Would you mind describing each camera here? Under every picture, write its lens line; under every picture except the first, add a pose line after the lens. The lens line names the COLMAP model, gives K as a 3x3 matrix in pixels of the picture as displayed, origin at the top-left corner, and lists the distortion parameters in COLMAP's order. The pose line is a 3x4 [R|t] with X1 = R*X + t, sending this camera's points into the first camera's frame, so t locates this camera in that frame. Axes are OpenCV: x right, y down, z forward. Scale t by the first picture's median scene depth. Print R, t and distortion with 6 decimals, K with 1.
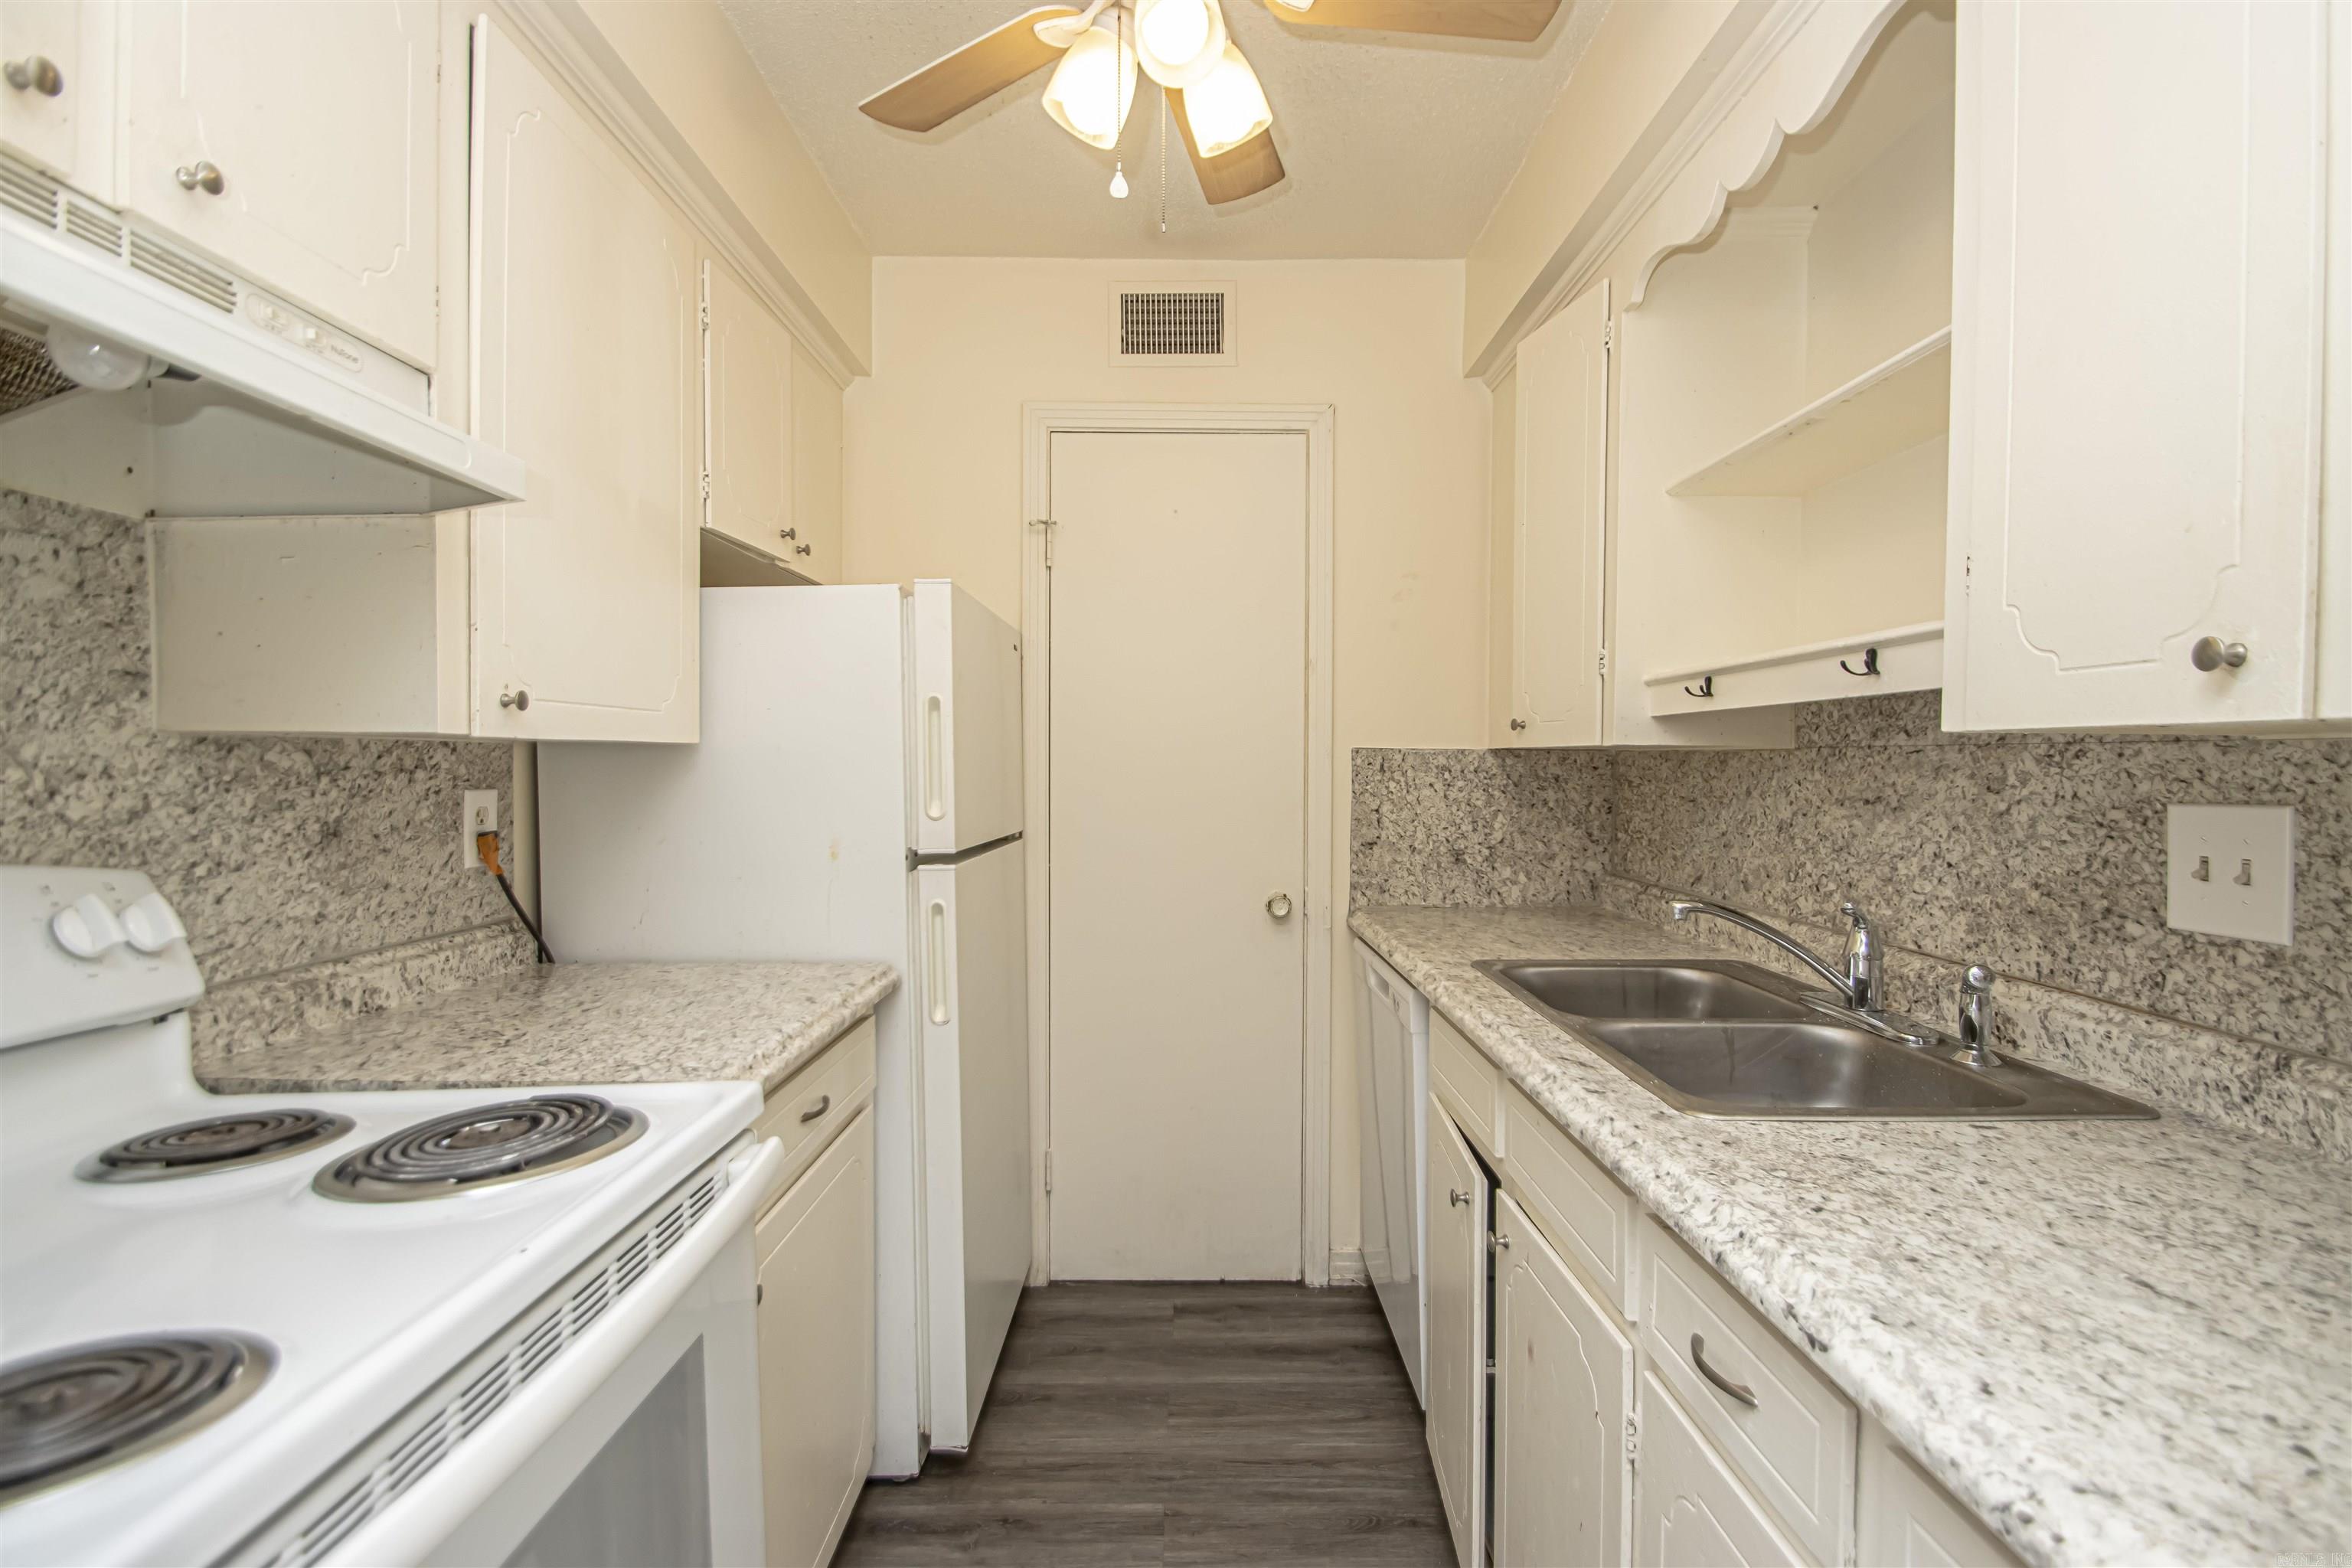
lens RADIAL K [[1081.9, 0, 1176.0], [0, 1081.9, 784.0], [0, 0, 1]] dist [0.028061, -0.024972]
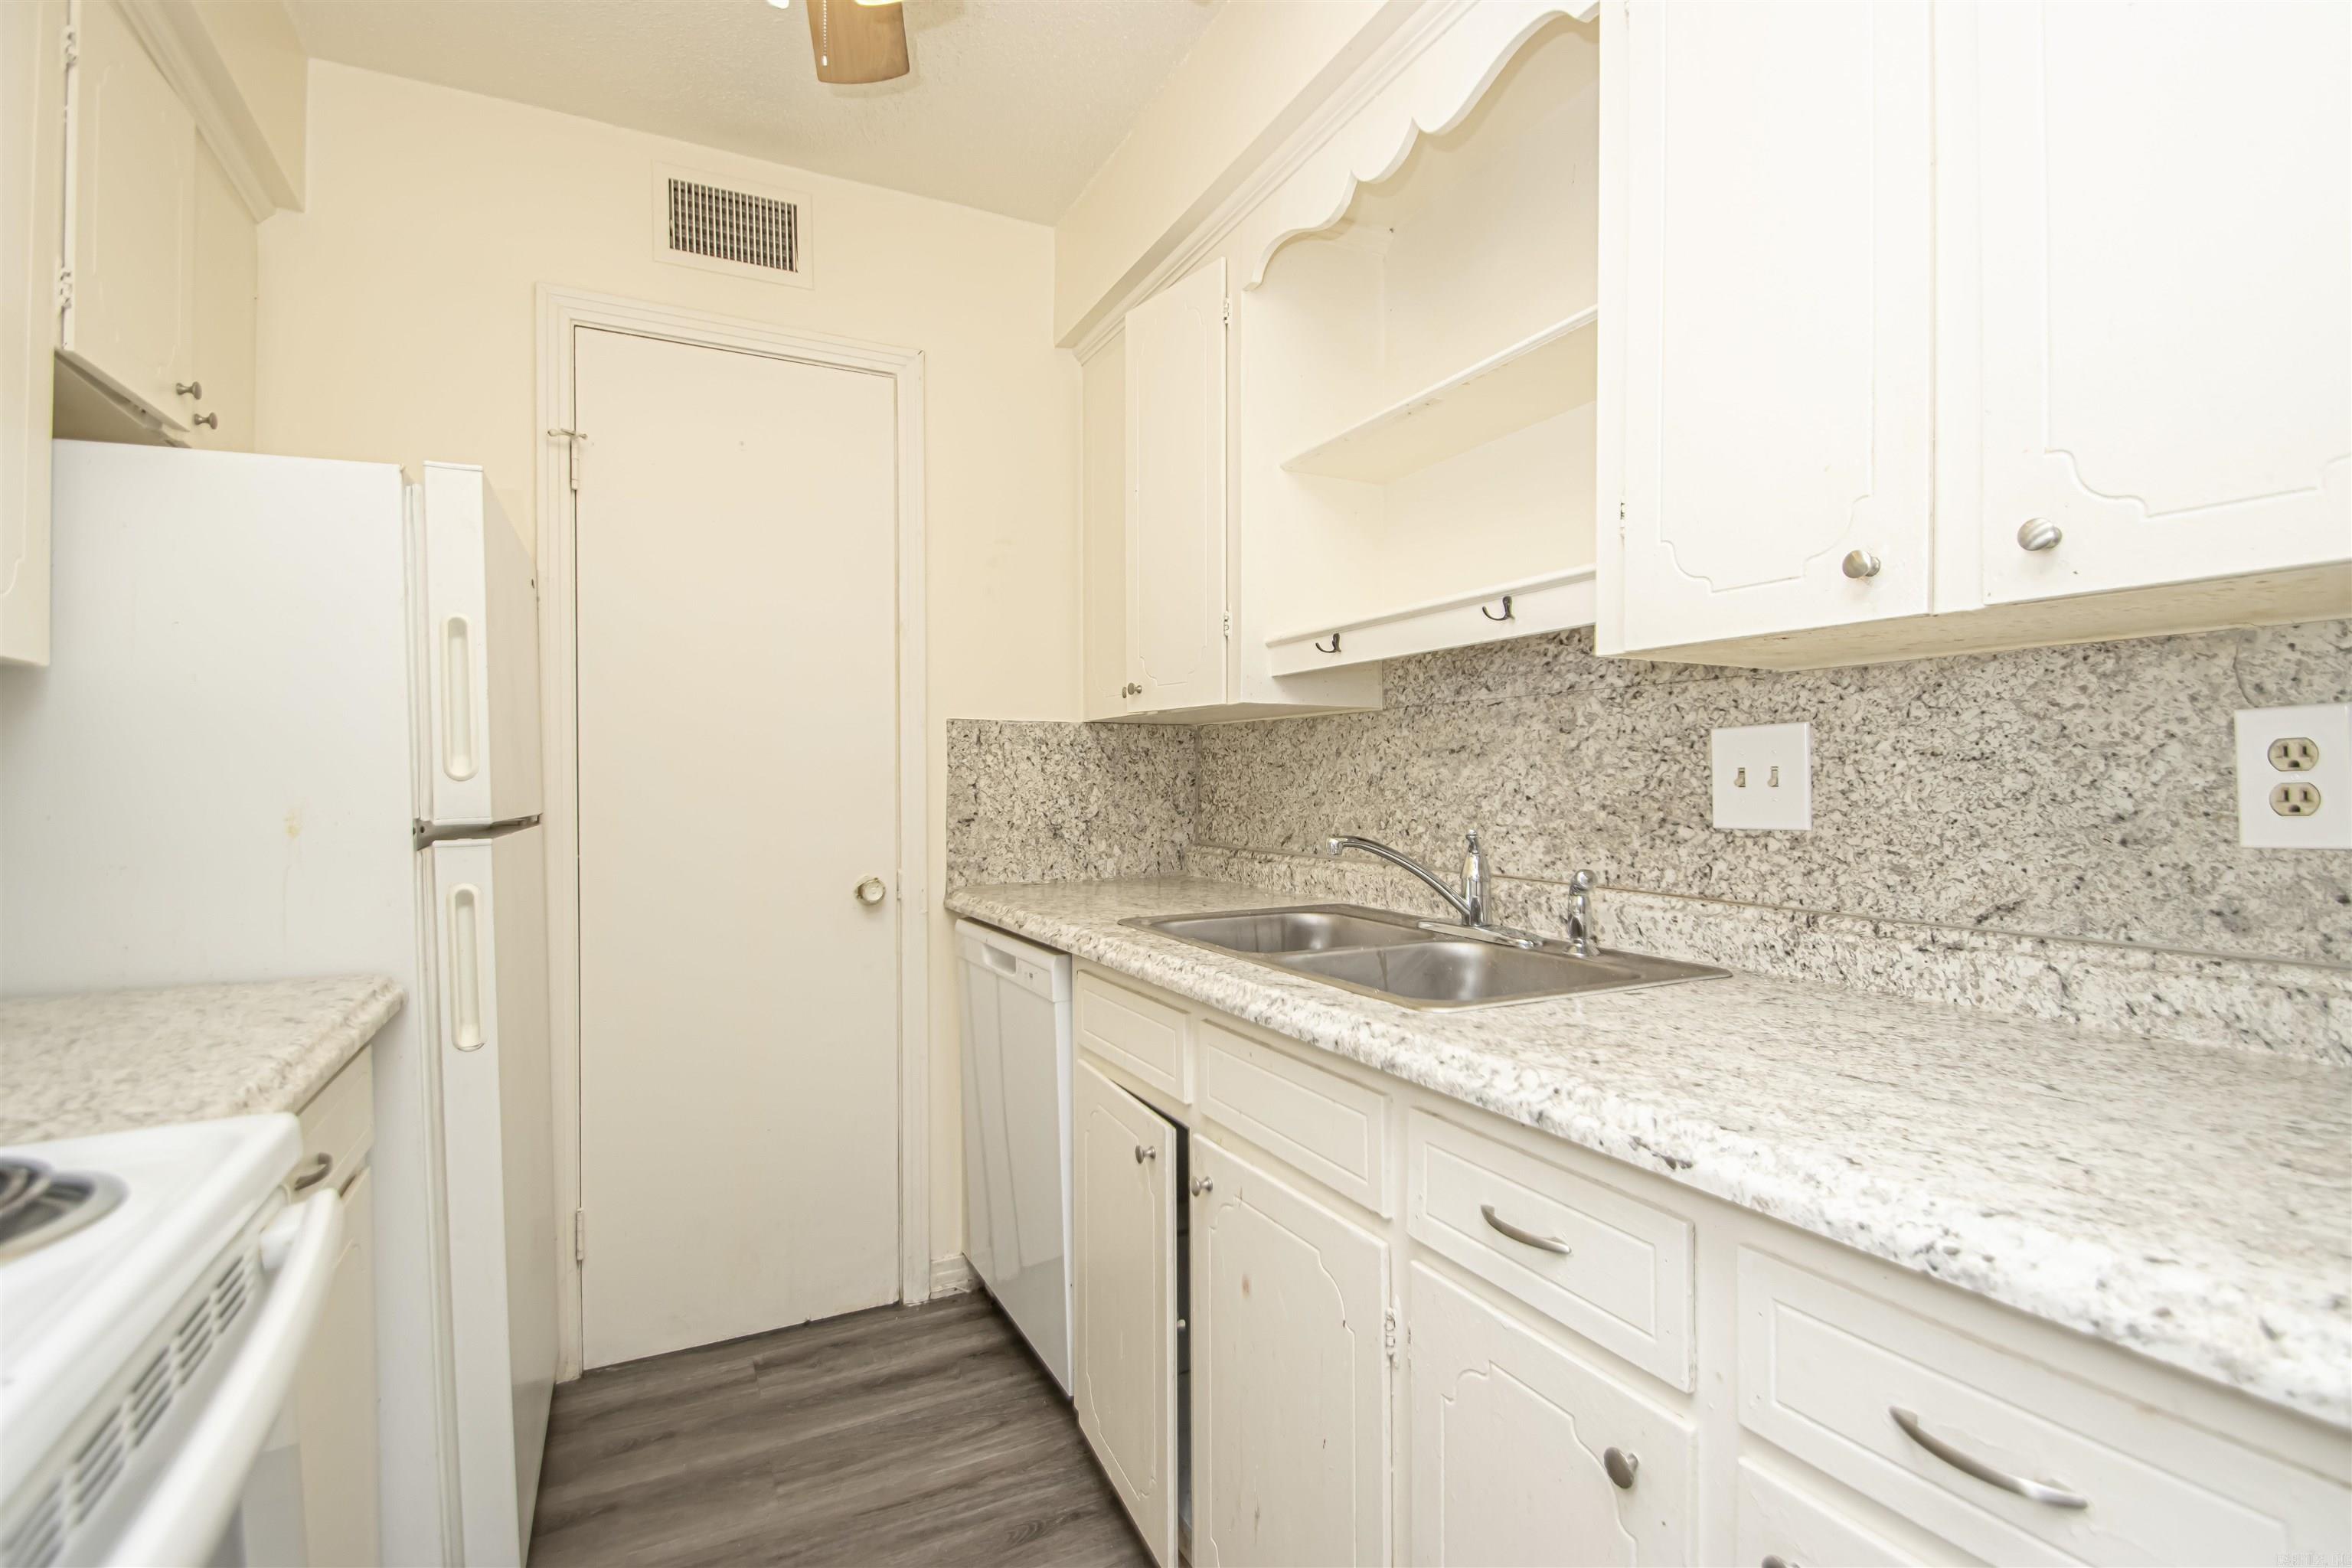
lens RADIAL K [[1096.3, 0, 1176.0], [0, 1096.3, 784.0], [0, 0, 1]] dist [0.013487, -0.010692]
pose [[0.893111, -0.006632, 0.449788, -0.128647], [0.014220, 0.999808, -0.013494, 0.056728], [-0.449612, 0.018447, 0.893033, 0.095463]]
